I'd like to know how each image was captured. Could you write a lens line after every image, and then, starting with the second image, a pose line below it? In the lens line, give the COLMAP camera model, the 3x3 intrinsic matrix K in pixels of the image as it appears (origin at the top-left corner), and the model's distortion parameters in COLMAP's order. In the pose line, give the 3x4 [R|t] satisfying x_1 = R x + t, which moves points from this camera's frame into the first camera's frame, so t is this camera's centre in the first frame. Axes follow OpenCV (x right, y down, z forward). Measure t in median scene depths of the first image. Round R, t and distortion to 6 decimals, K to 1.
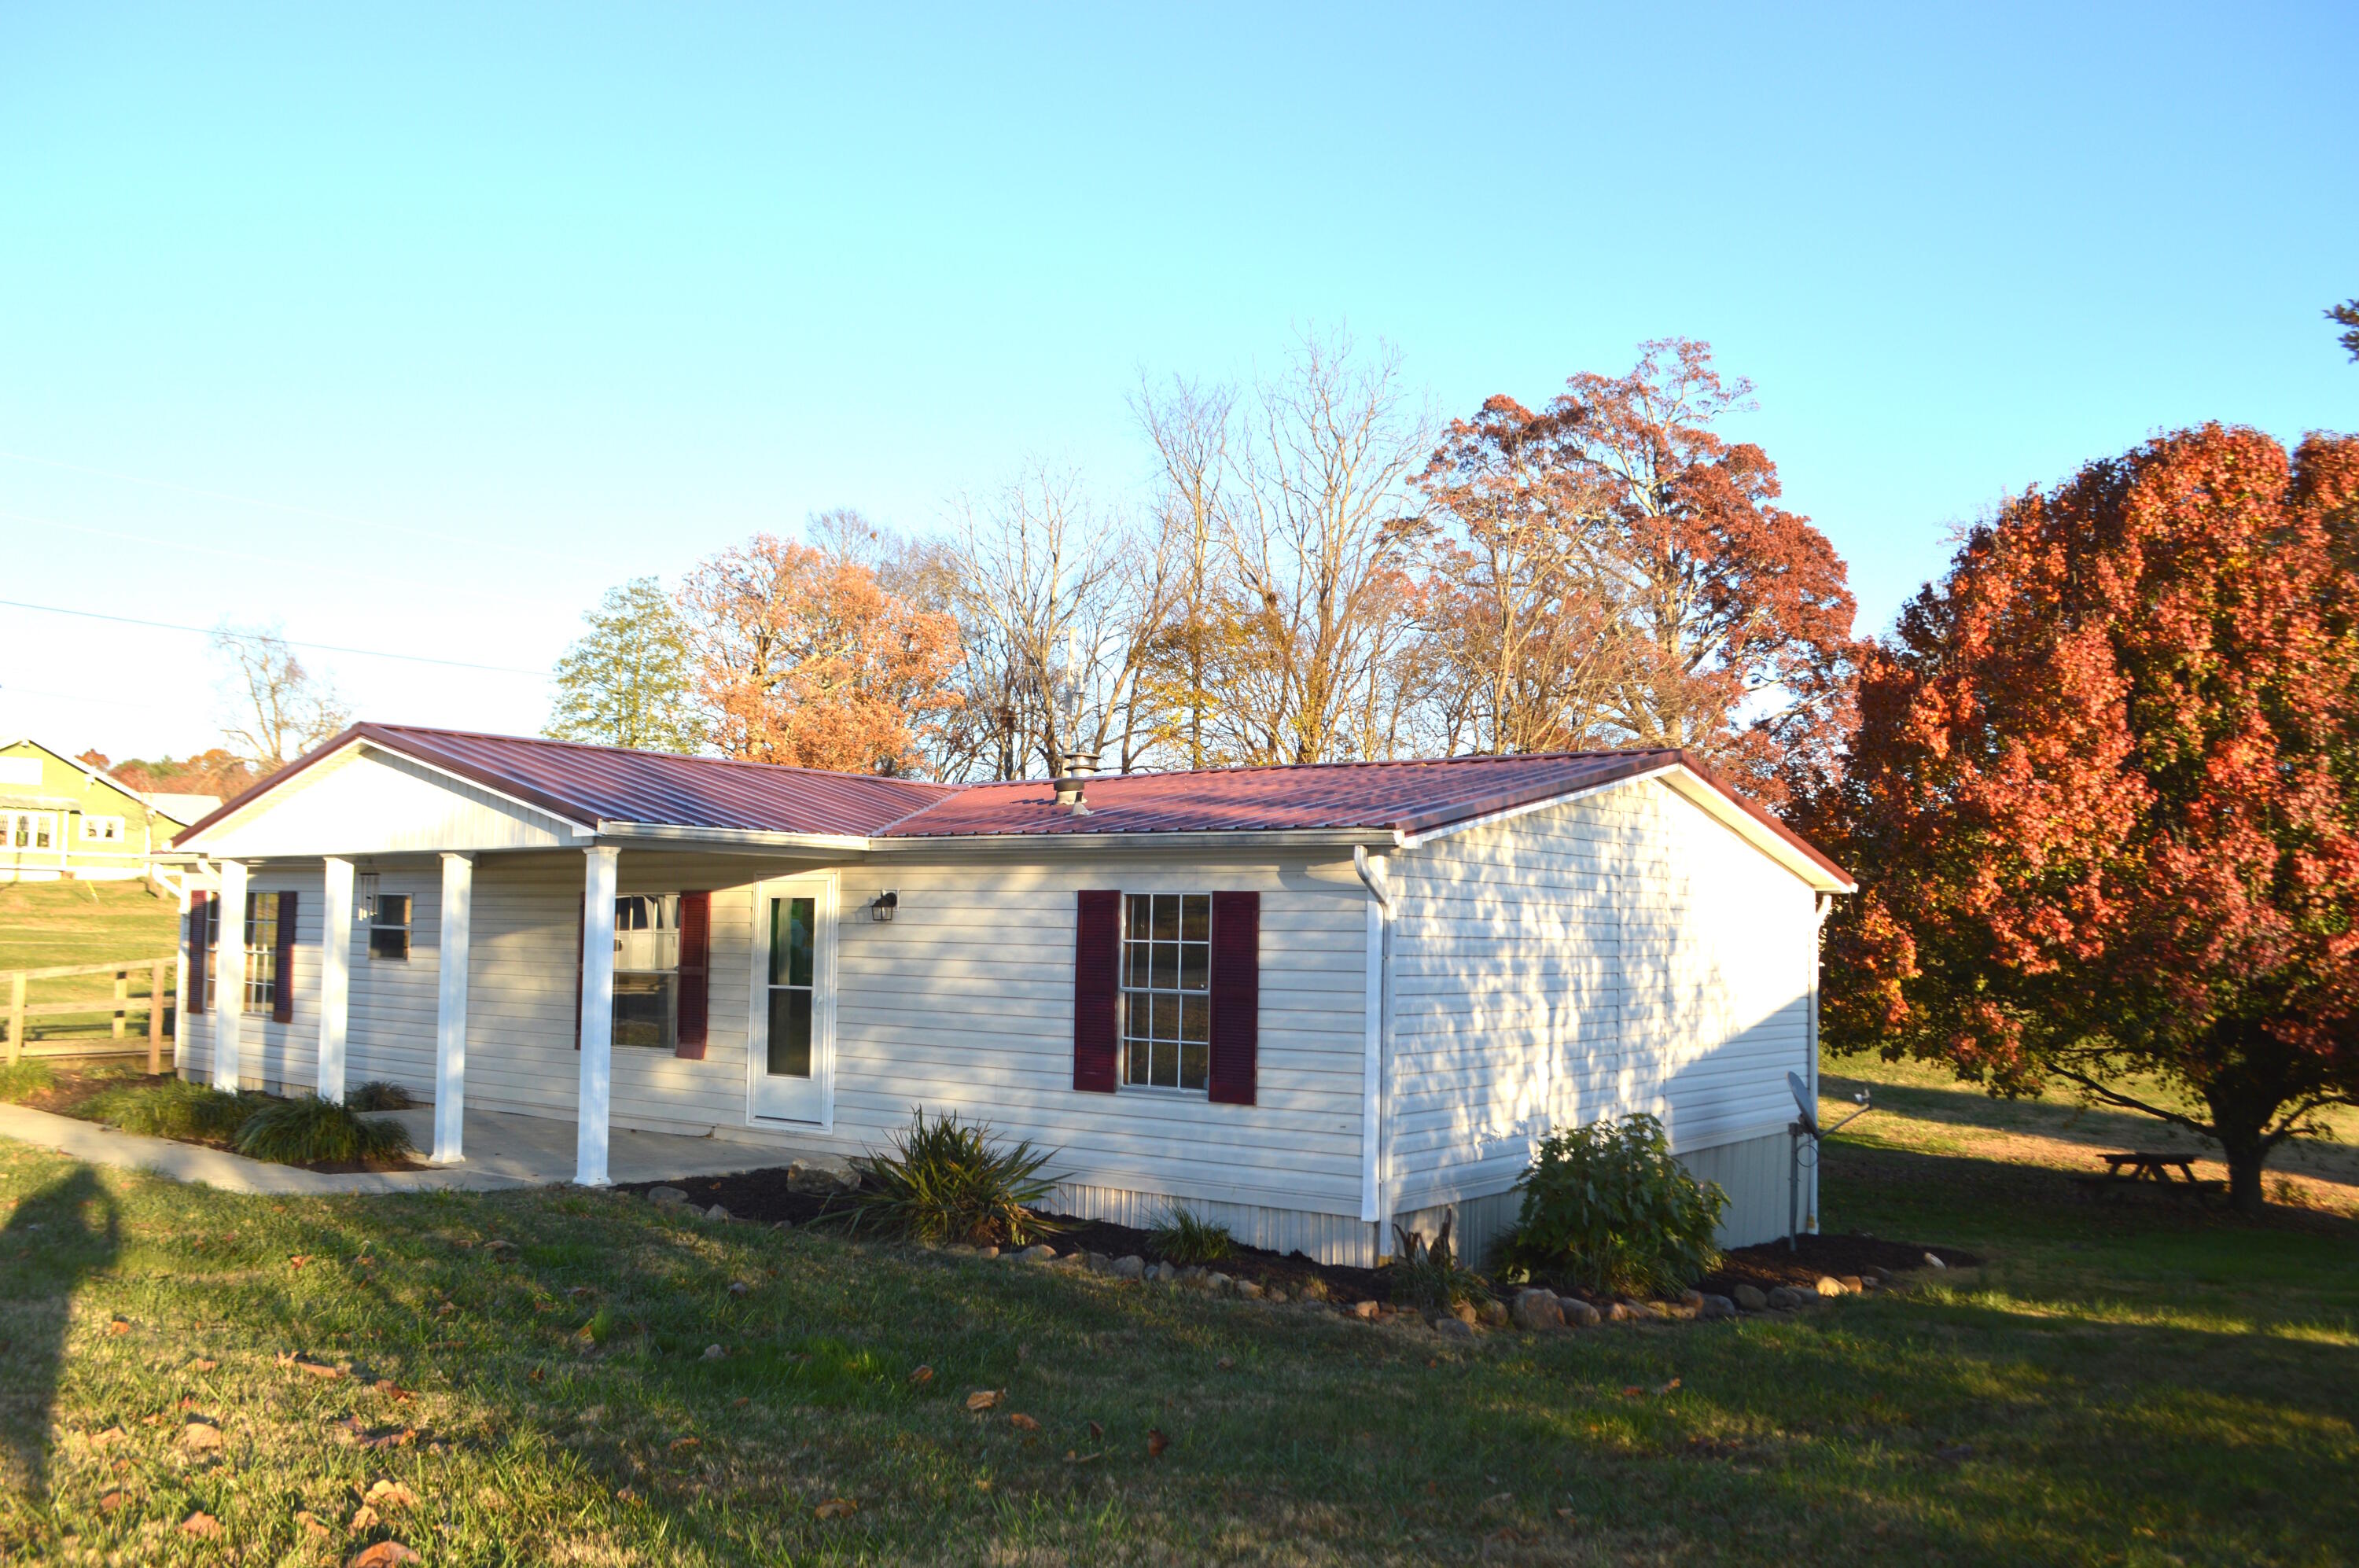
lens RADIAL K [[1897.4, 0, 1217.5], [0, 1897.4, 785.4], [0, 0, 1]] dist [-0.061501, 0.003048]
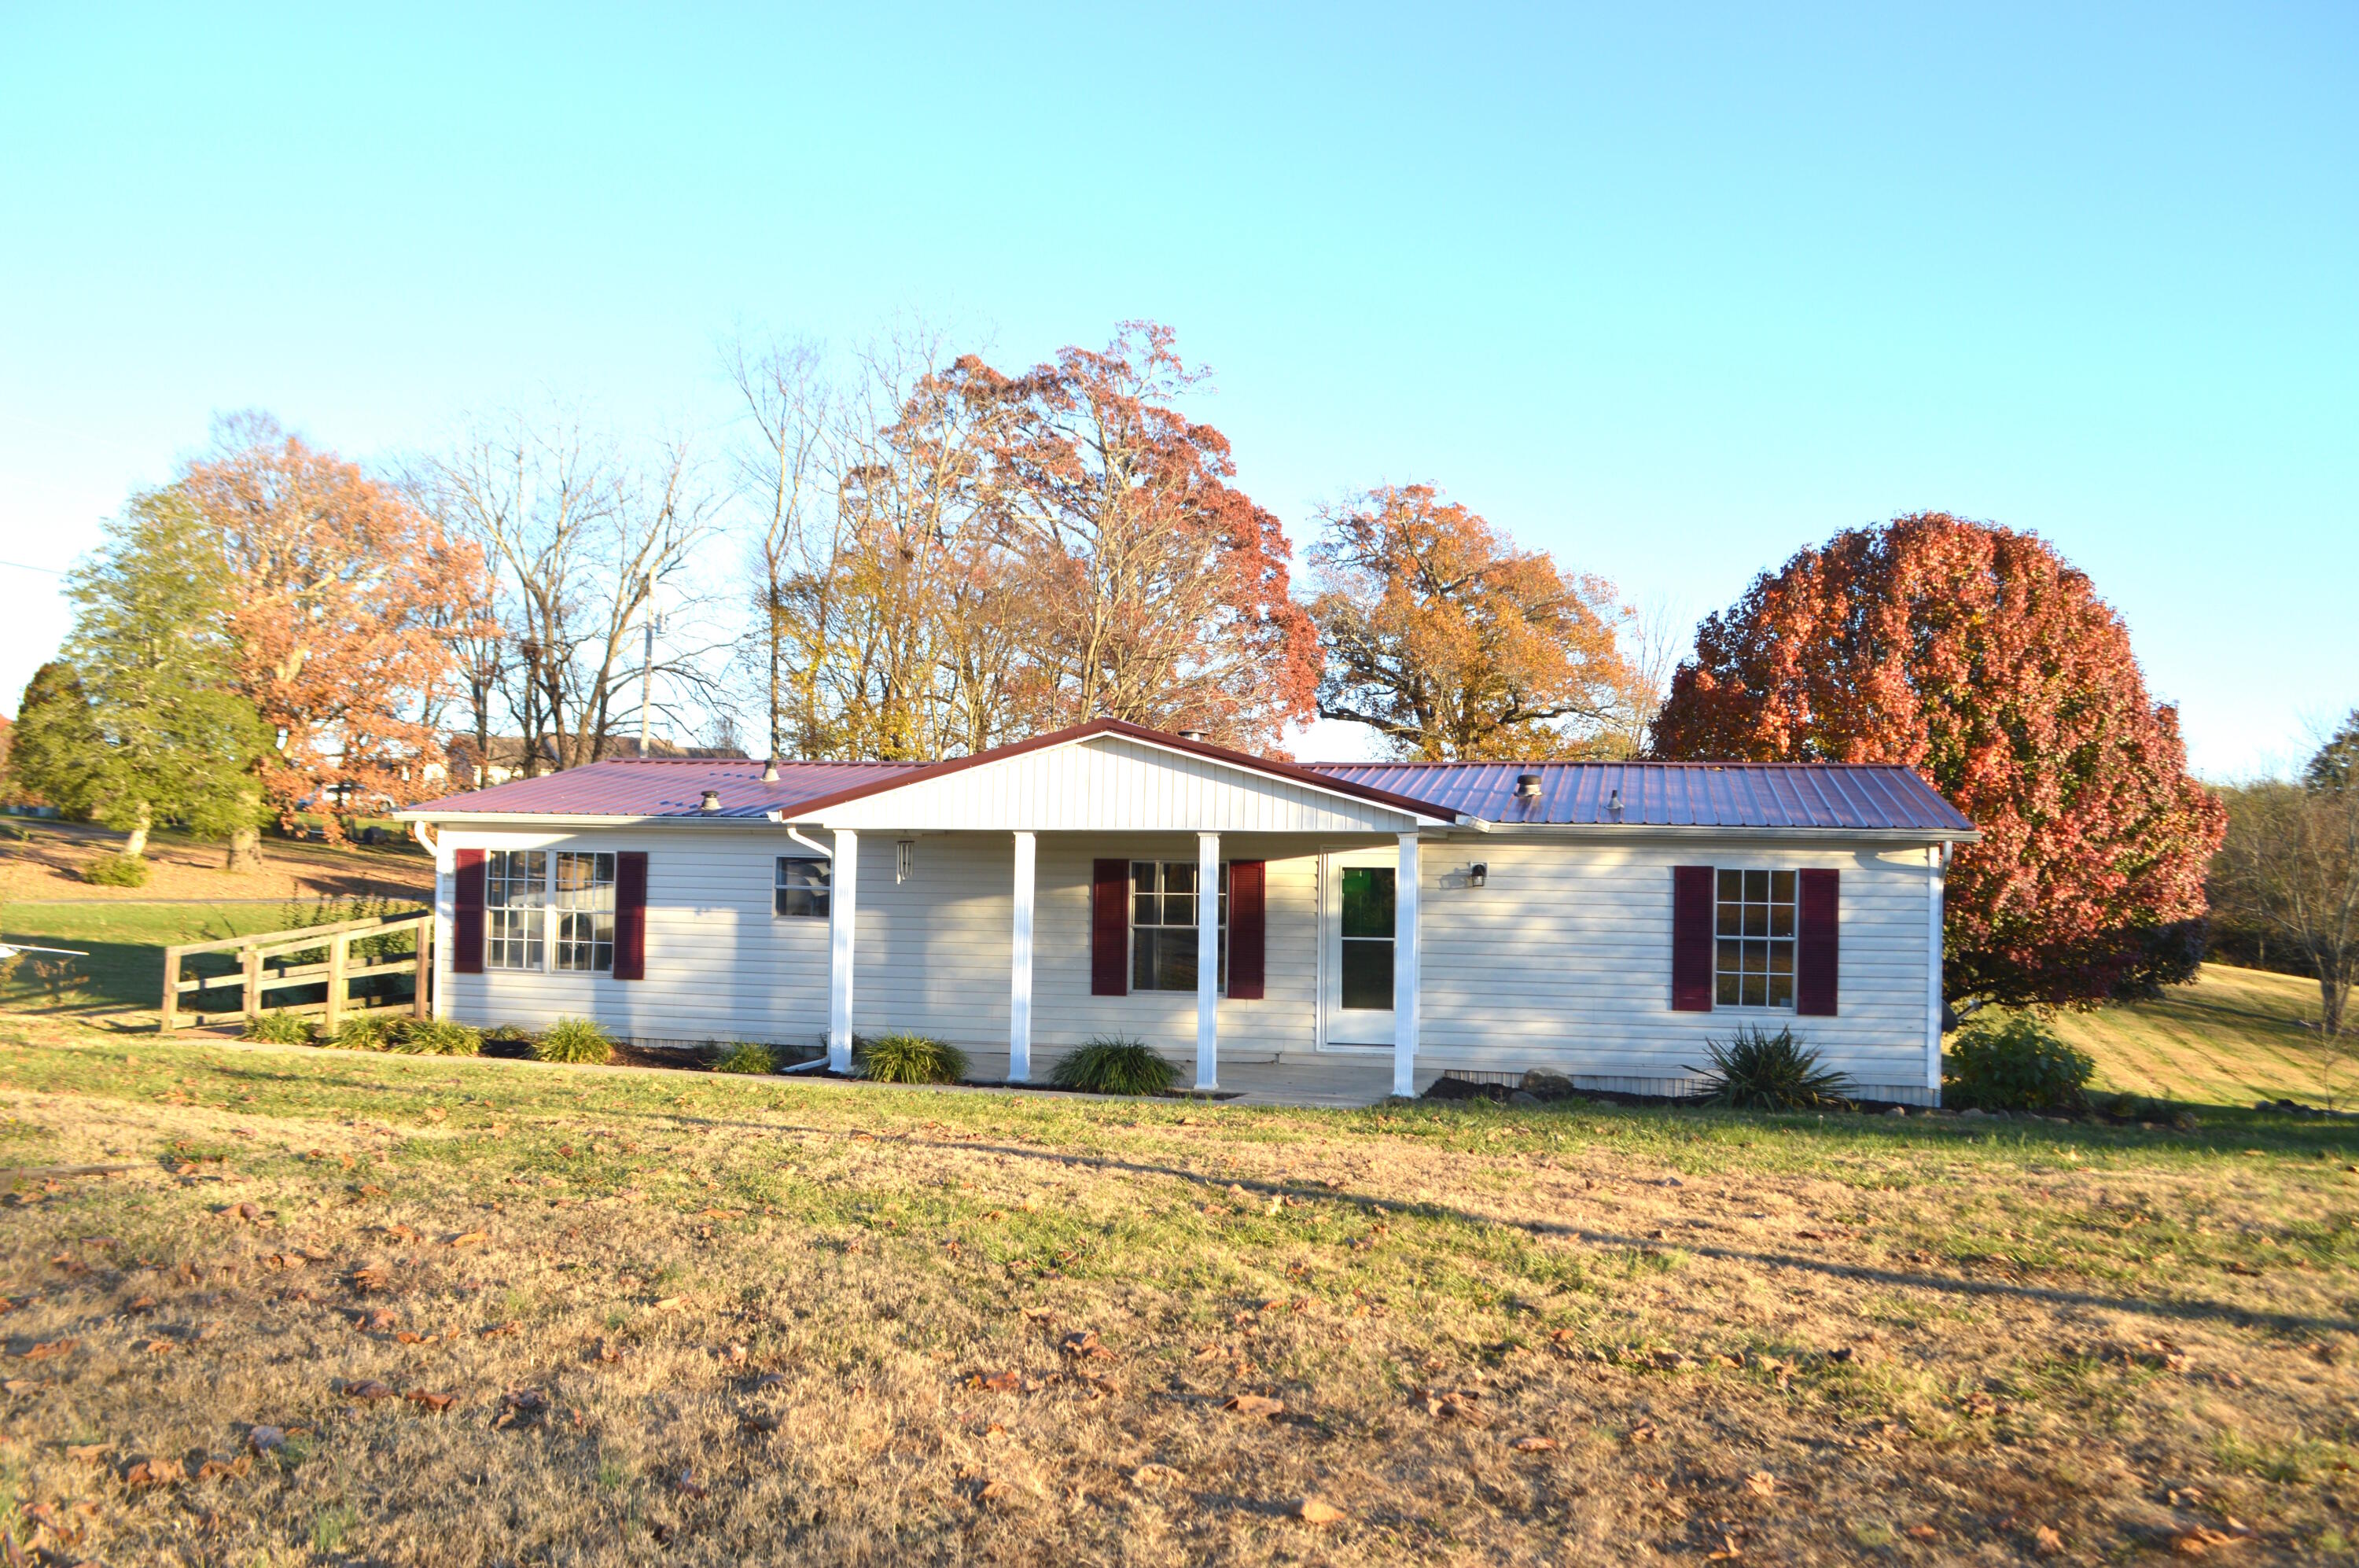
lens RADIAL K [[1878.3, 0, 1182.2], [0, 1878.3, 843.3], [0, 0, 1]] dist [-0.080488, 0.004358]
pose [[0.924337, 0.004593, 0.381548, -0.549319], [-0.030752, 0.997572, 0.062491, -0.020984], [-0.380335, -0.069496, 0.922234, -0.065414]]
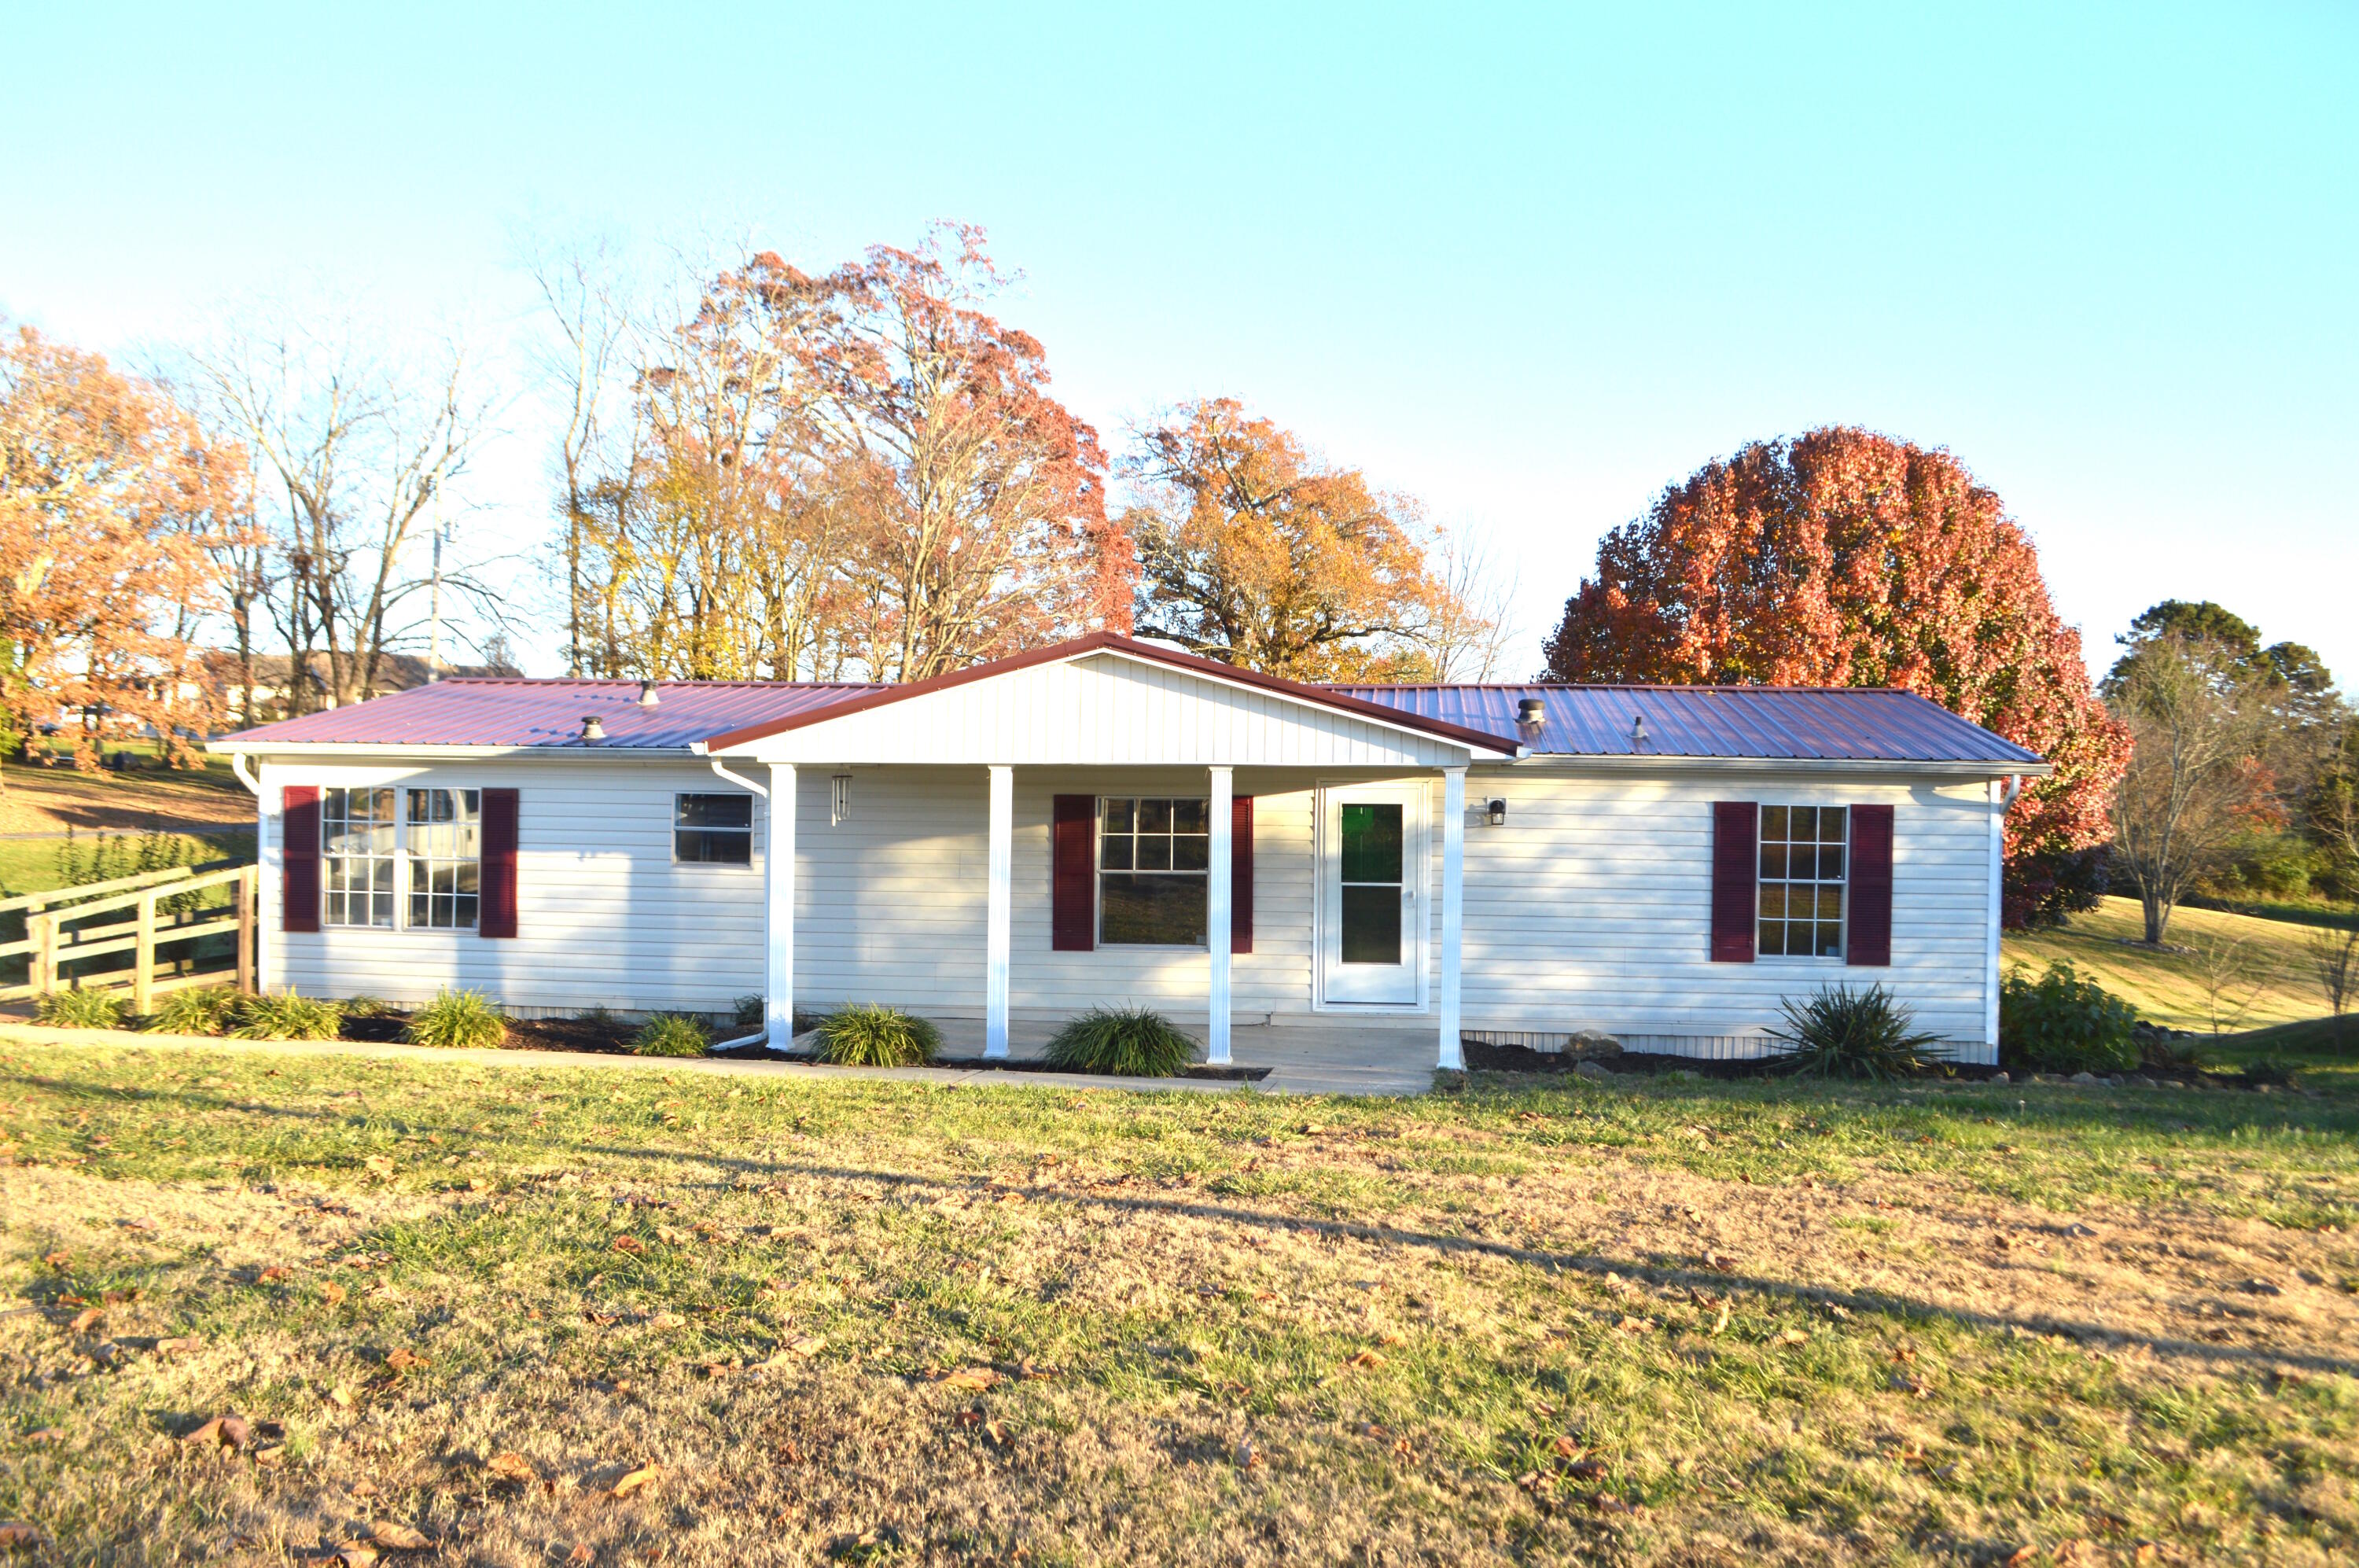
lens RADIAL K [[1878.3, 0, 1182.2], [0, 1878.3, 843.3], [0, 0, 1]] dist [-0.080488, 0.004358]
pose [[0.872783, -0.018684, 0.487750, -0.580554], [-0.035582, 0.994173, 0.101754, -0.017706], [-0.486809, -0.106164, 0.867033, 0.066860]]
